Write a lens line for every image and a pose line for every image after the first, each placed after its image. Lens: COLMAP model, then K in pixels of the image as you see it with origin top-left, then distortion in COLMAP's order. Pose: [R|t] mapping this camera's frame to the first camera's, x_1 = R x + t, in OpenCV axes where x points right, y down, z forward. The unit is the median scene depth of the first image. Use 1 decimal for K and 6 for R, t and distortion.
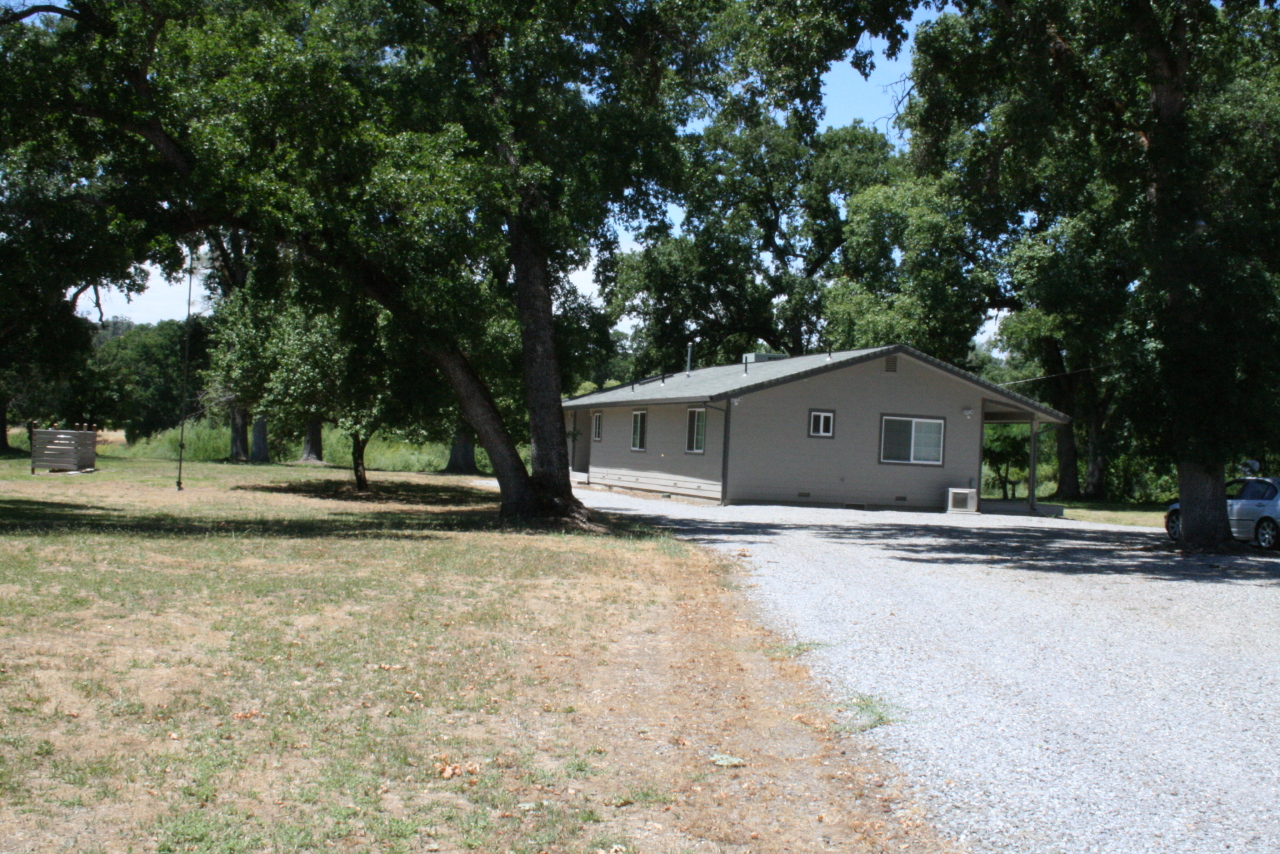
lens RADIAL K [[1296.2, 0, 640.0], [0, 1296.2, 427.0], [0, 0, 1]] dist [-0.052269, 0.004393]
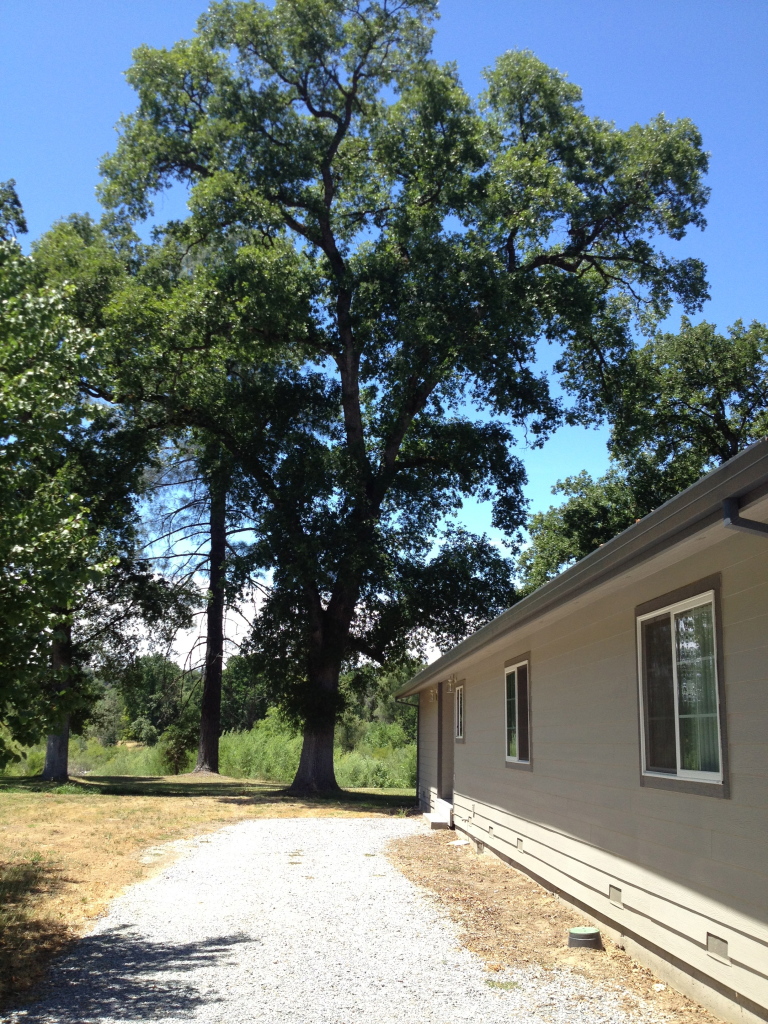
lens RADIAL K [[960.2, 0, 384.0], [0, 960.2, 512.0], [0, 0, 1]] dist [0.163493, -0.347794]
pose [[0.976486, -0.075665, -0.201868, 0.024201], [0.029145, 0.974121, -0.224141, 0.008344], [0.213604, 0.212987, 0.953420, 0.678530]]
